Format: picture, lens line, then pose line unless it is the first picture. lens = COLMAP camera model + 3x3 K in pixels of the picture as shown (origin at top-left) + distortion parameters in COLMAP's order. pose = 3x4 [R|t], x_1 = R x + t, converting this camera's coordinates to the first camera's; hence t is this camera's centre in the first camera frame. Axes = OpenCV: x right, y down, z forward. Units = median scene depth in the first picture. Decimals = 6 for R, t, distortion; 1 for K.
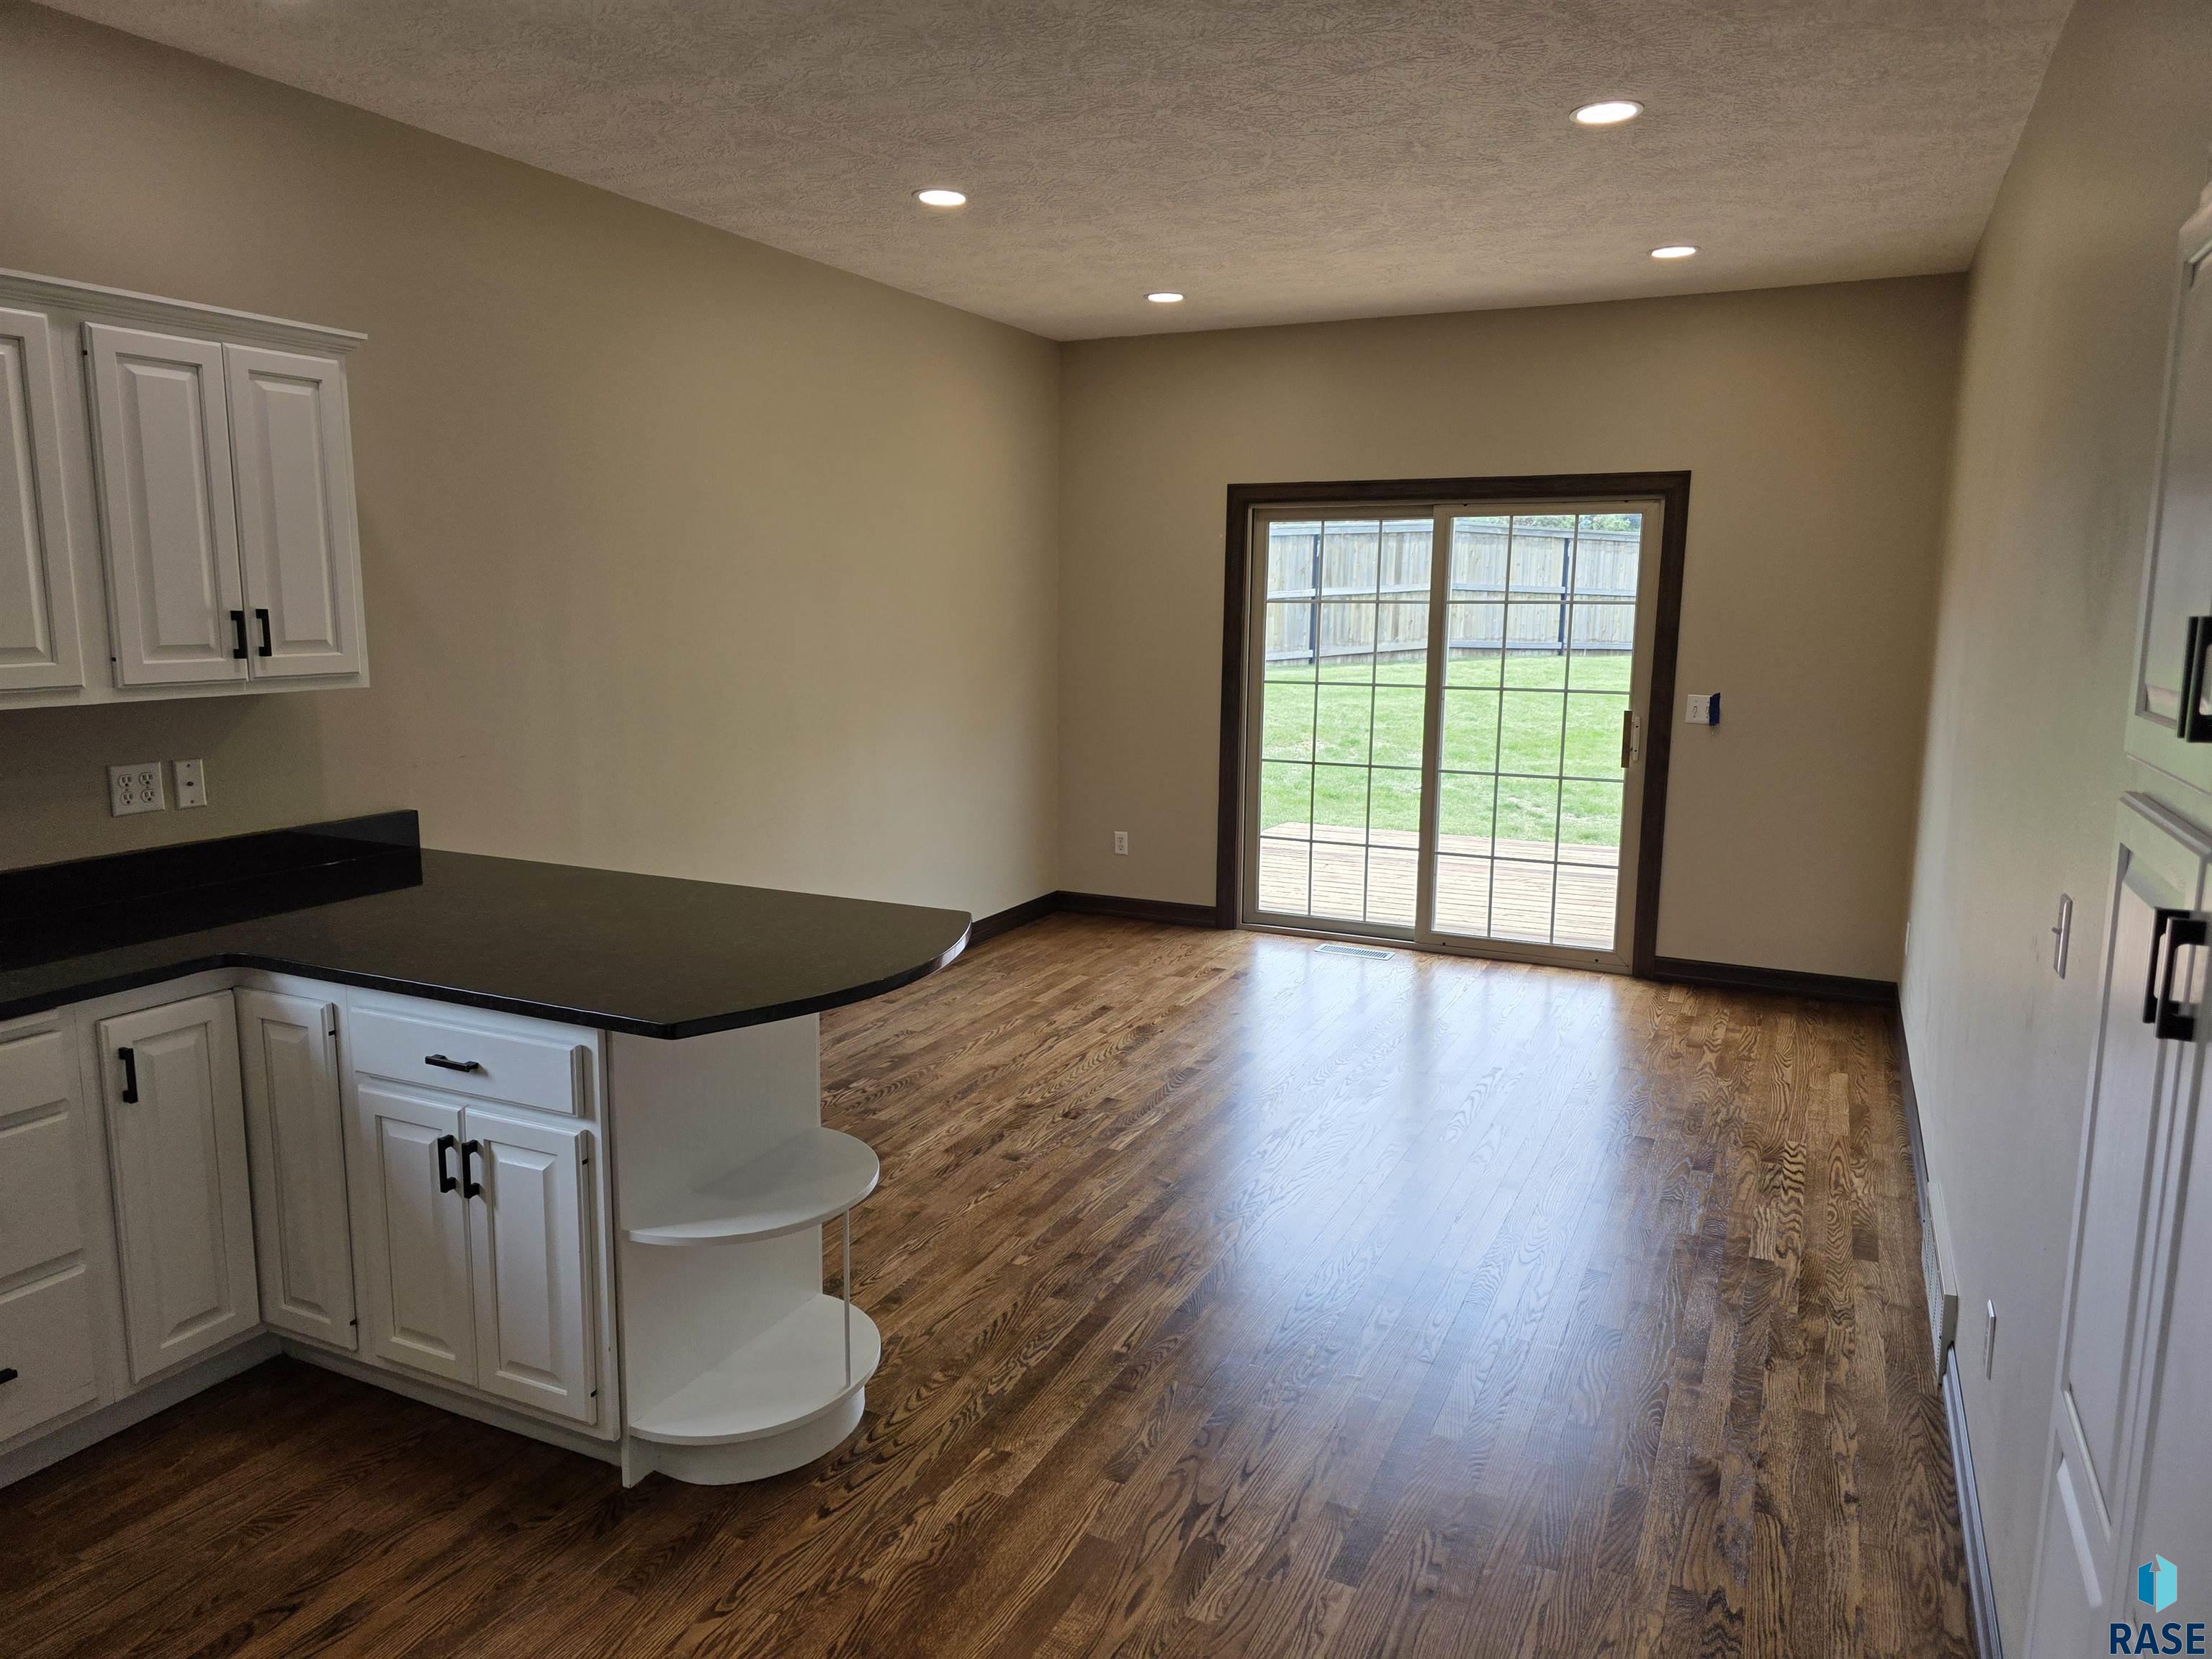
lens RADIAL K [[1488.9, 0, 1106.0], [0, 1488.9, 829.5], [0, 0, 1]] dist [0.046722, -0.040864]
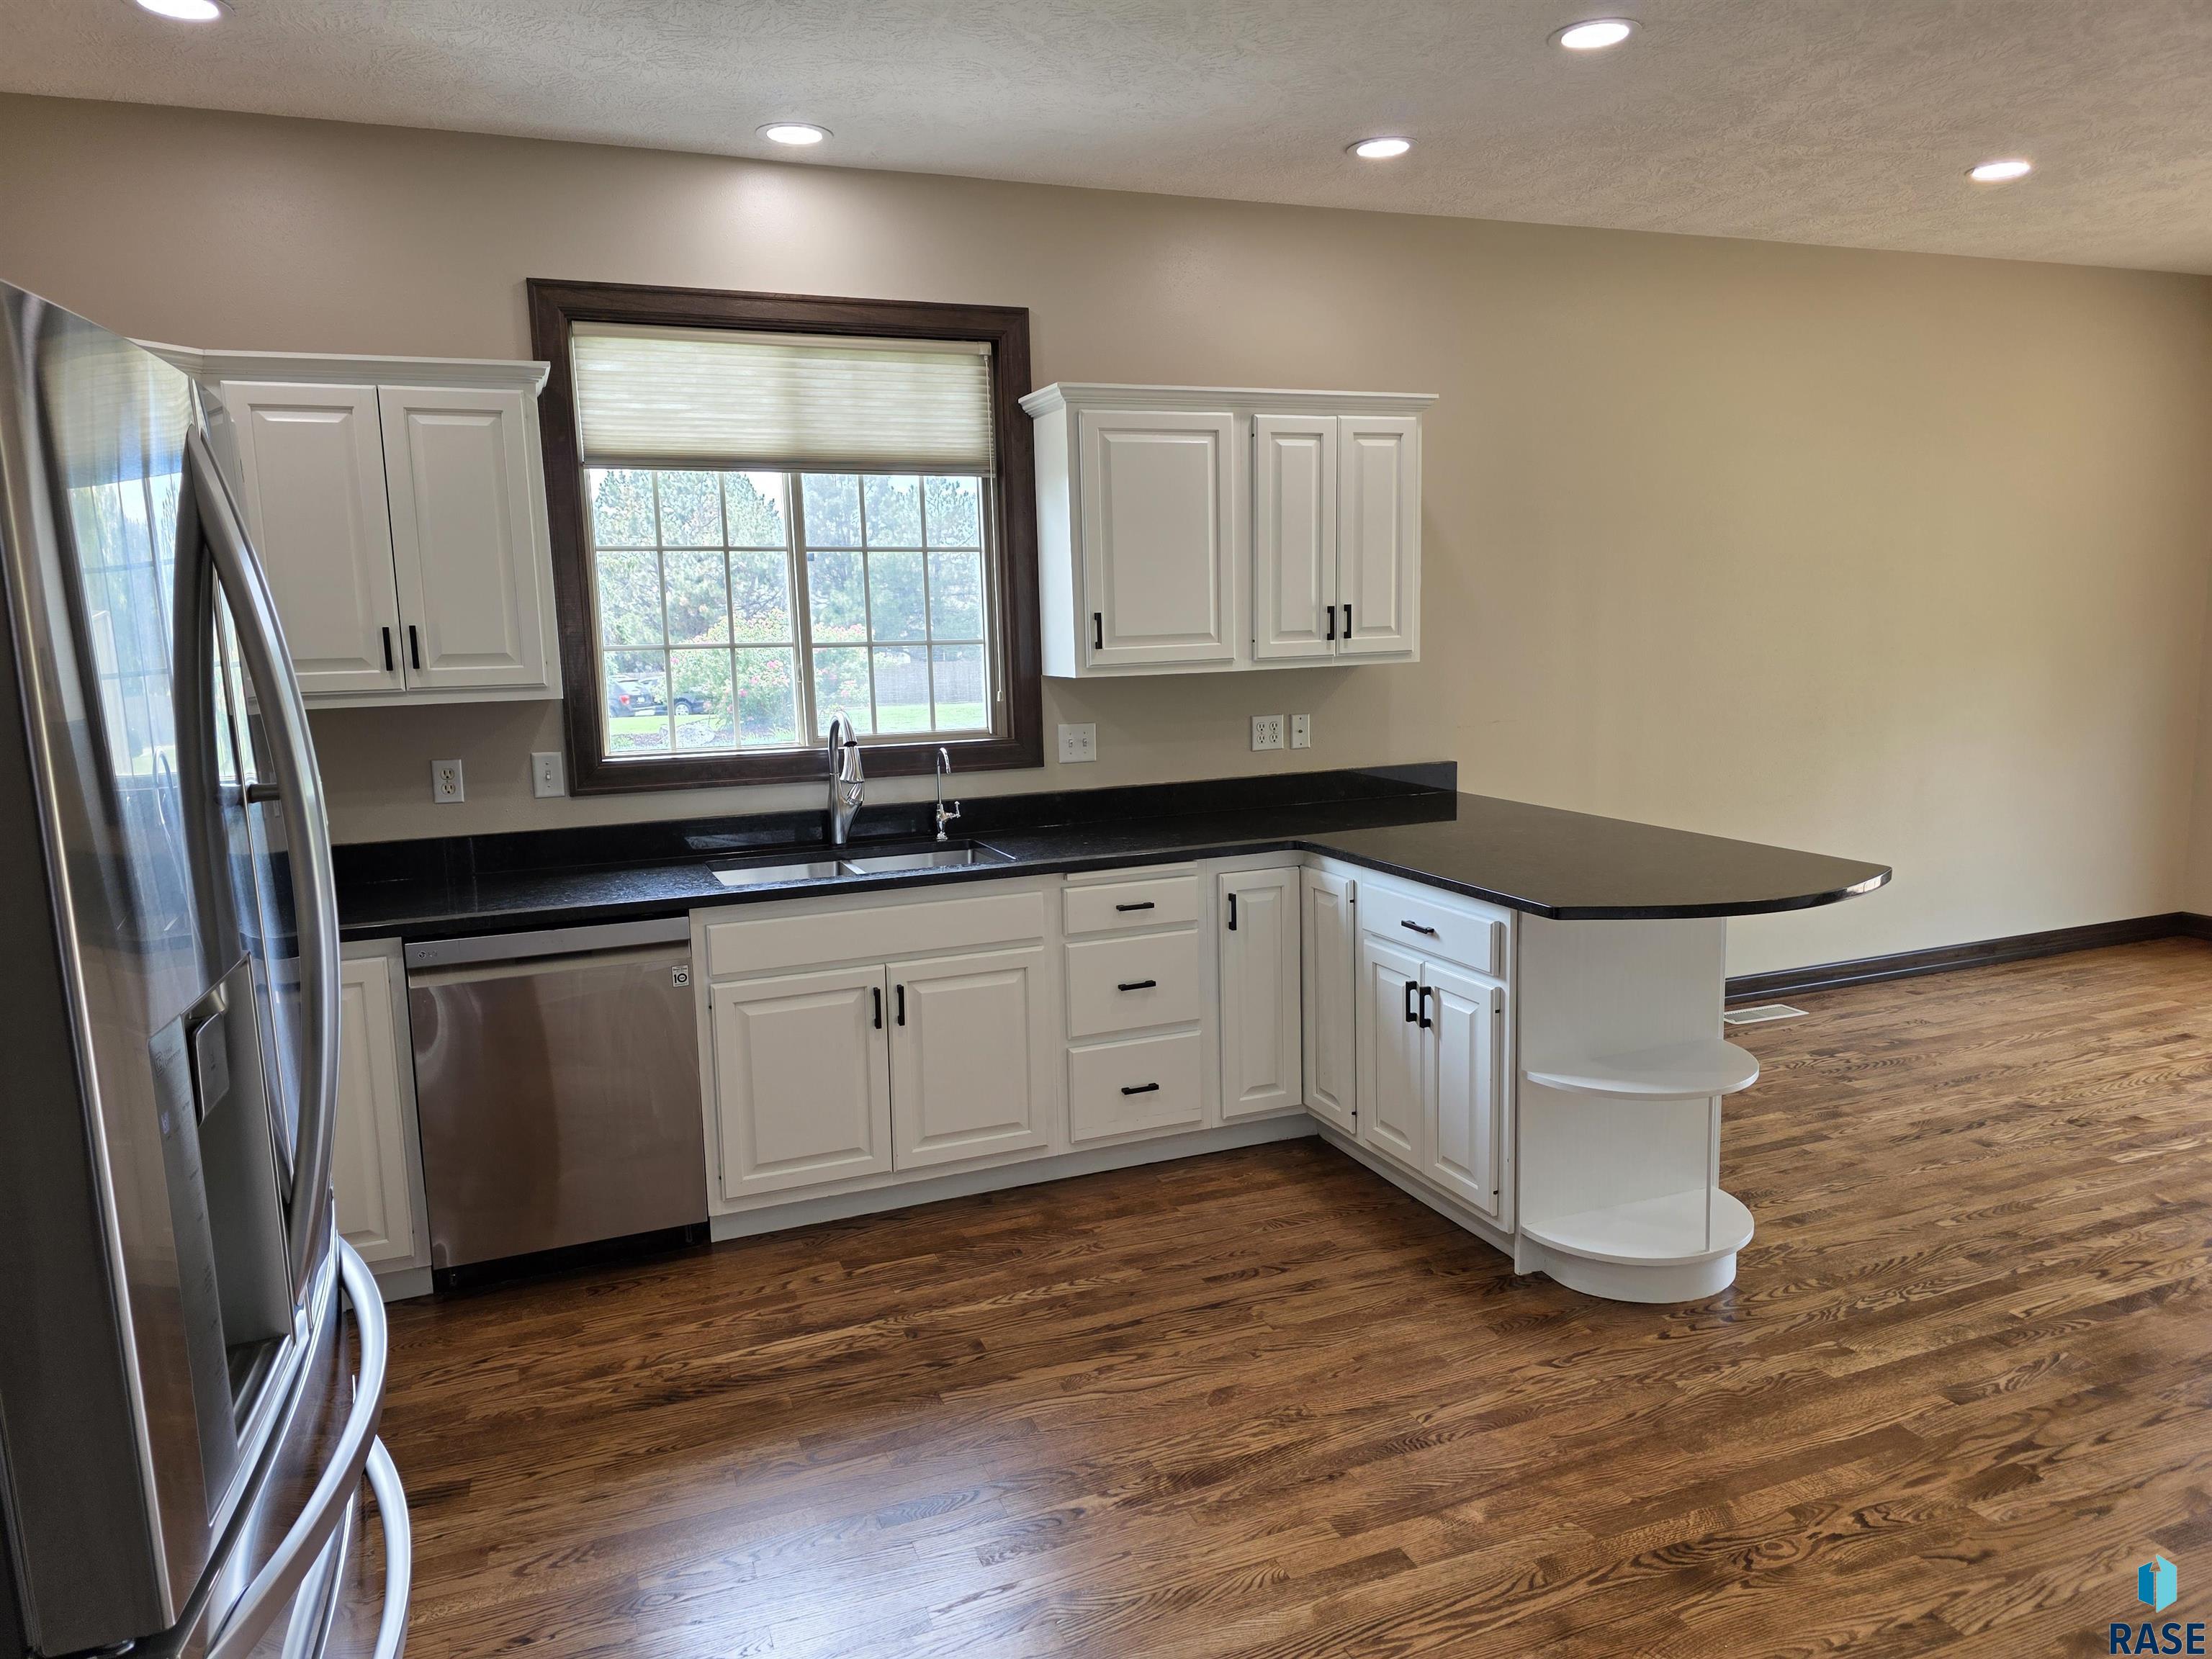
lens RADIAL K [[1488.9, 0, 1106.0], [0, 1488.9, 829.5], [0, 0, 1]] dist [0.046722, -0.040864]
pose [[0.737737, 0.068064, -0.671649, 0.237724], [-0.073769, 0.997075, 0.020016, 0.055244], [0.671046, 0.034780, 0.740599, -0.181769]]
